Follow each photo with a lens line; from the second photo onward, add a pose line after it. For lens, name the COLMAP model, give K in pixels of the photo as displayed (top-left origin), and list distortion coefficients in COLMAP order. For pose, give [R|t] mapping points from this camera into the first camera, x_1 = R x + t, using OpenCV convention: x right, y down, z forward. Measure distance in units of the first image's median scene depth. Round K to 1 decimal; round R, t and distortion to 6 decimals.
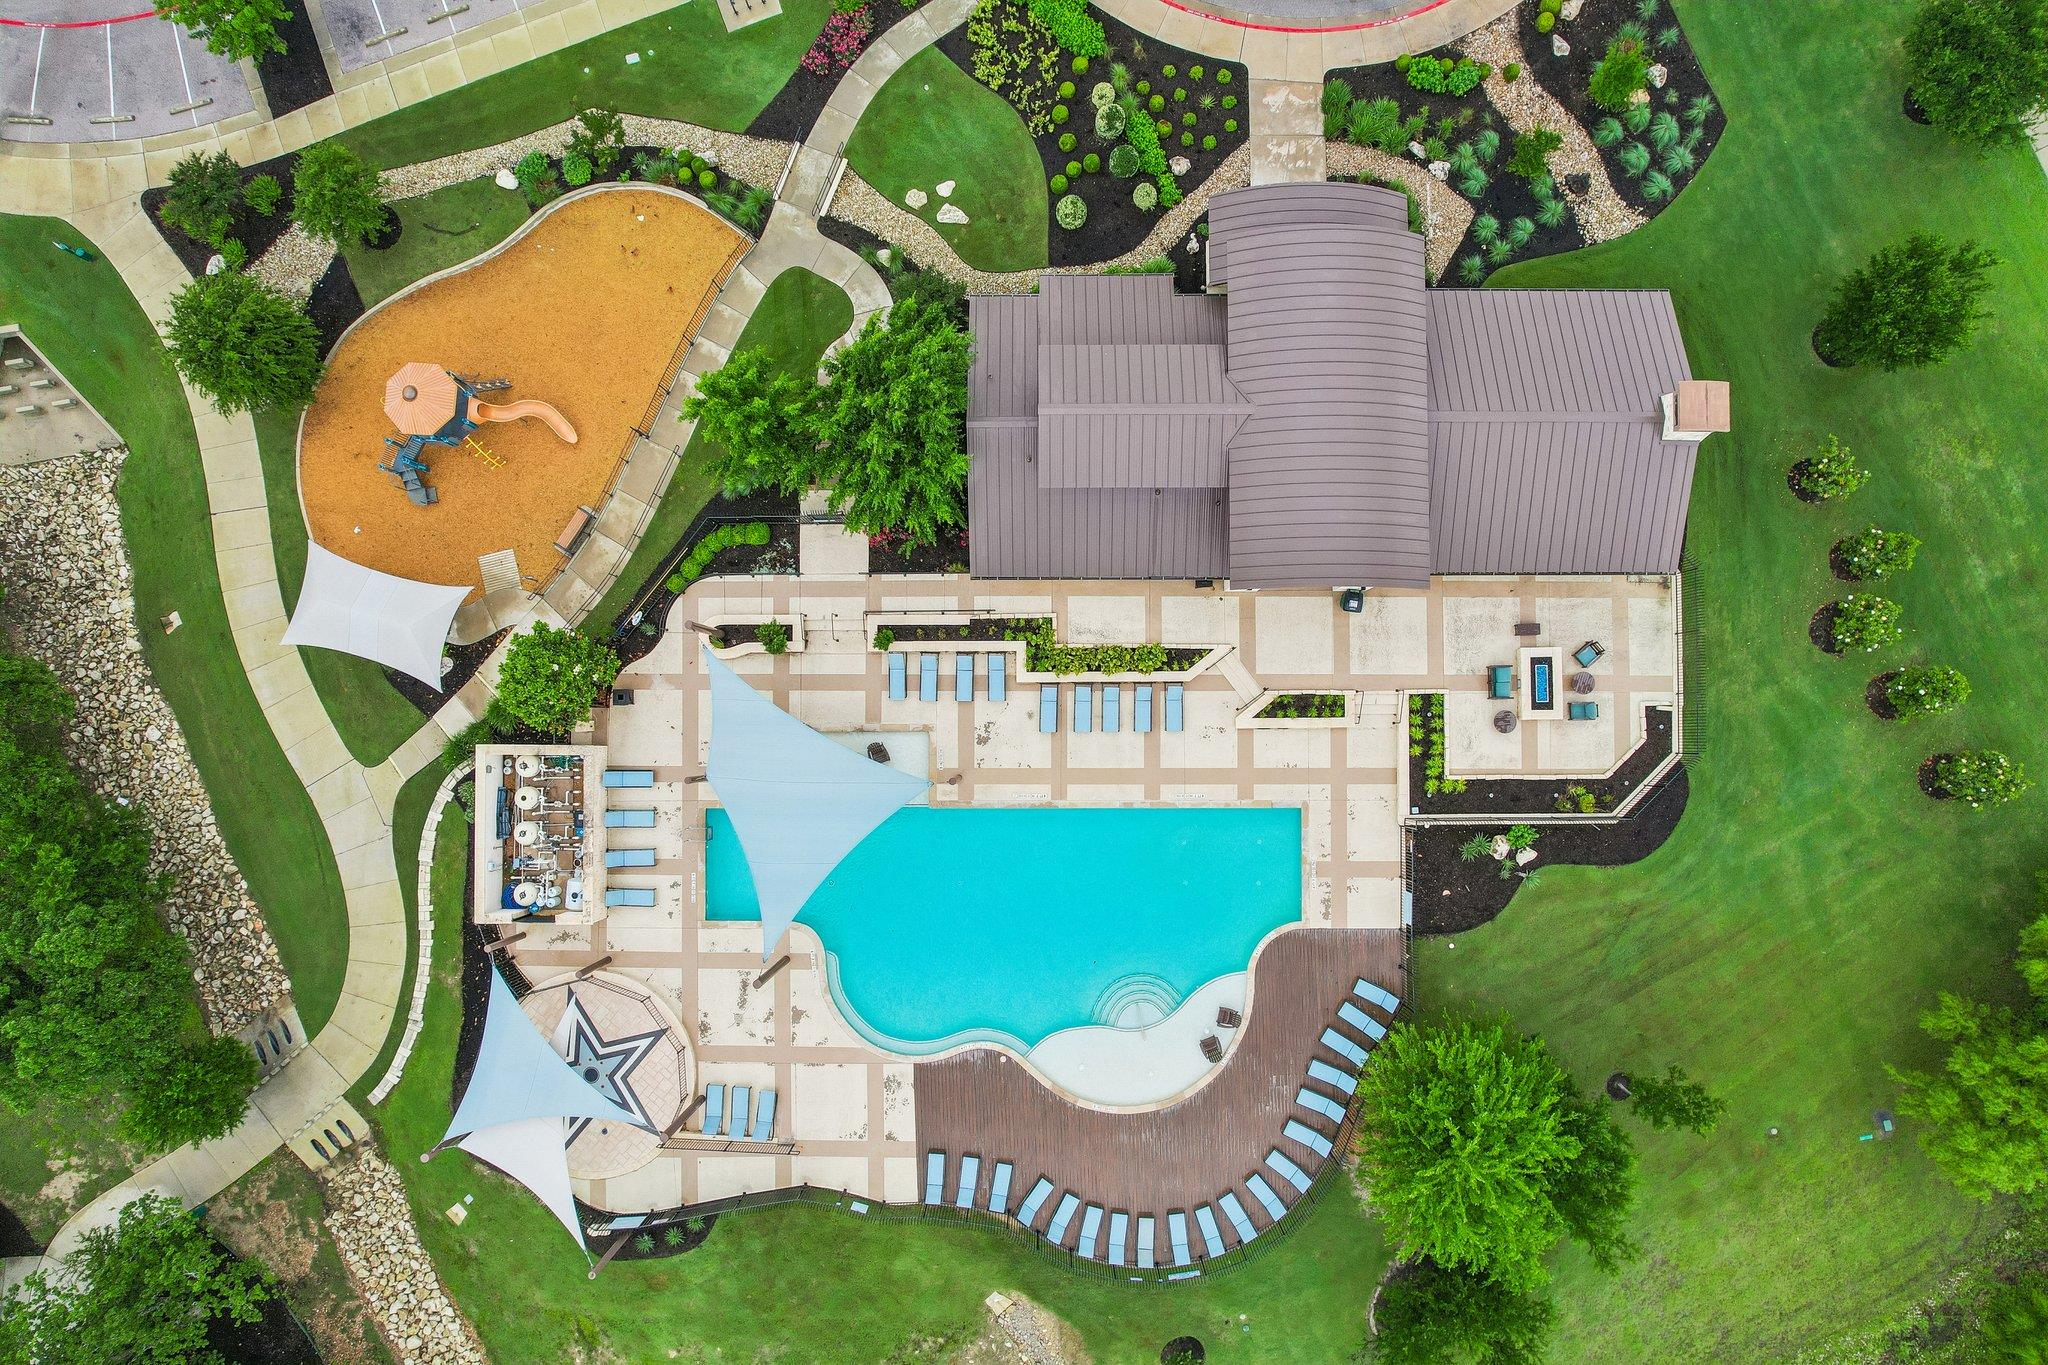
lens RADIAL K [[1308.1, 0, 1036.6], [0, 1308.1, 689.9], [0, 0, 1]] dist [-0.075378, 0.065936]
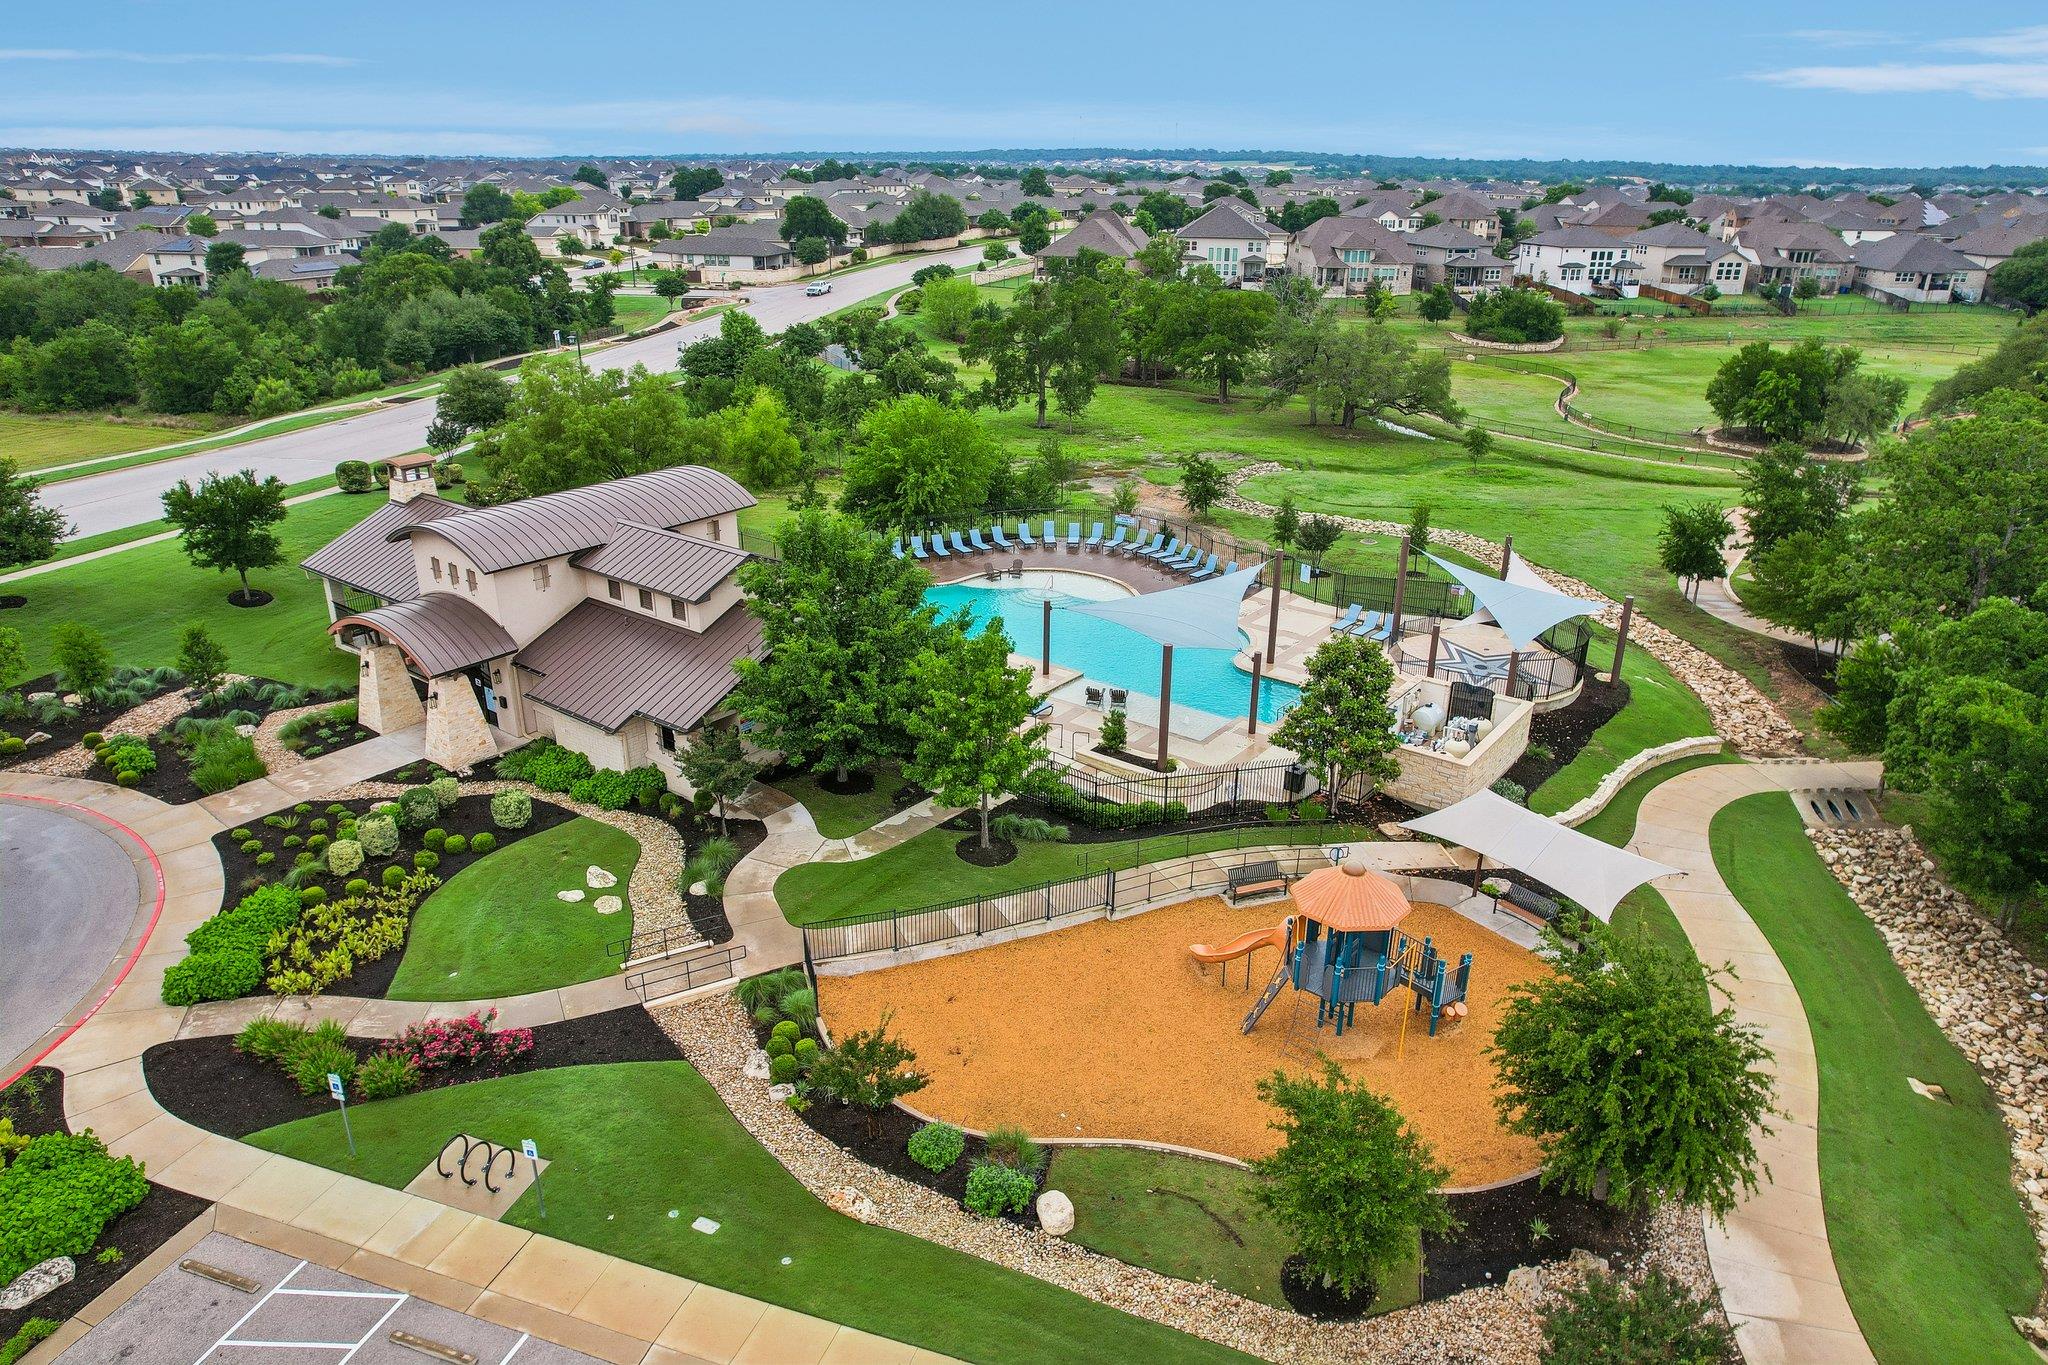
lens RADIAL K [[1308.1, 0, 1036.6], [0, 1308.1, 689.9], [0, 0, 1]] dist [-0.075378, 0.065936]
pose [[-0.795245, -0.224993, 0.562995, -0.660588], [0.606025, -0.267646, 0.749065, -0.743517], [-0.017851, 0.936880, 0.349196, 0.636626]]
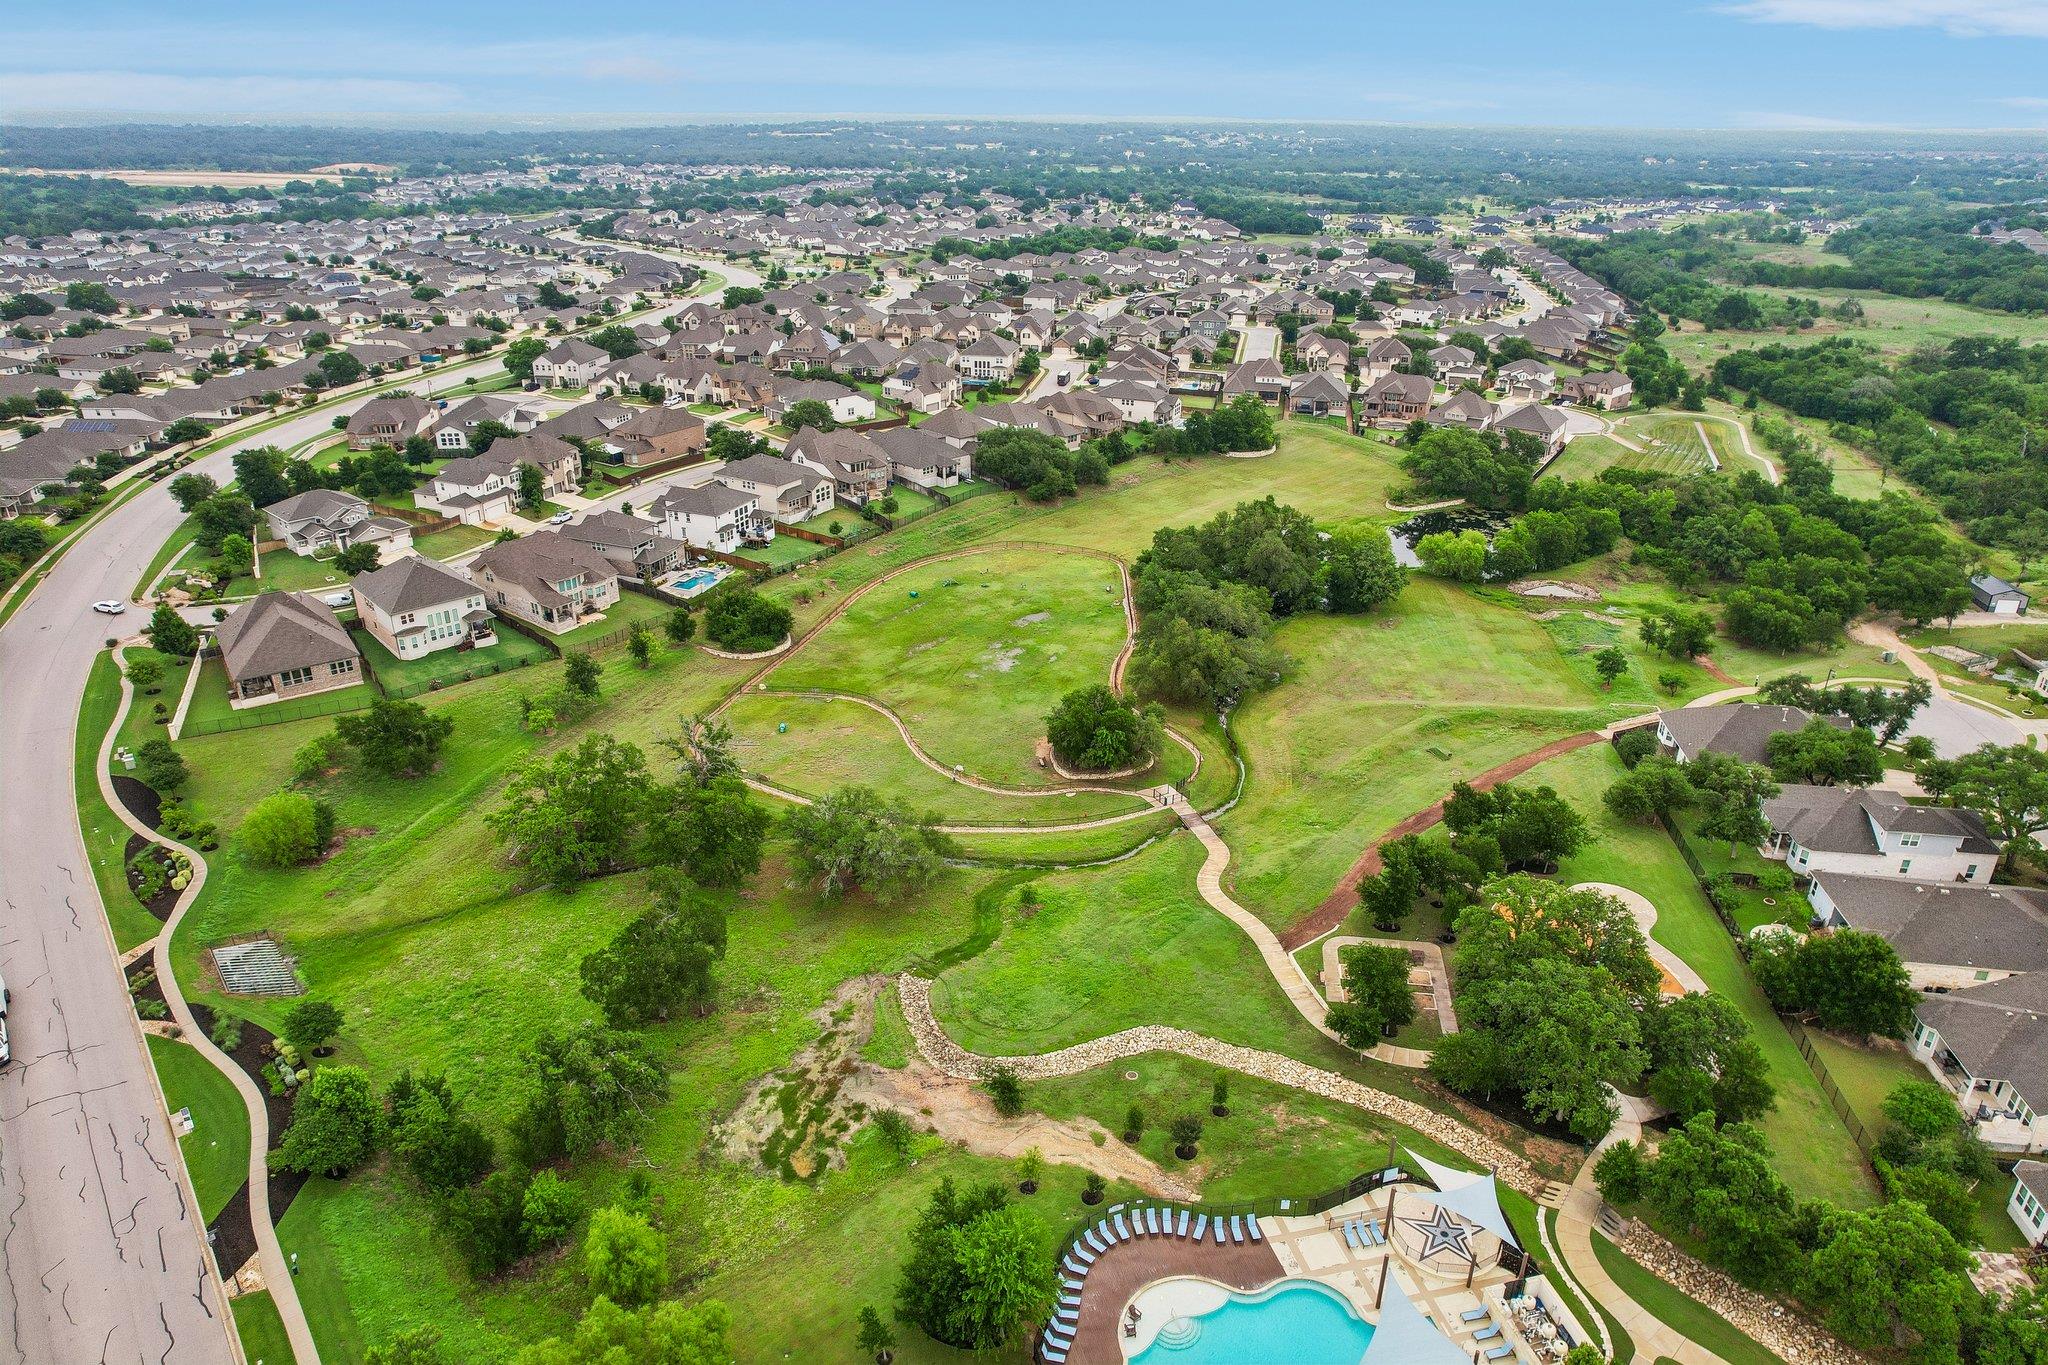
lens RADIAL K [[1308.1, 0, 1036.6], [0, 1308.1, 689.9], [0, 0, 1]] dist [-0.075378, 0.065936]
pose [[-0.971862, 0.102639, -0.212011, 0.540732], [-0.235148, -0.370238, 0.898682, -0.940399], [0.013745, 0.923249, 0.383956, -0.452047]]
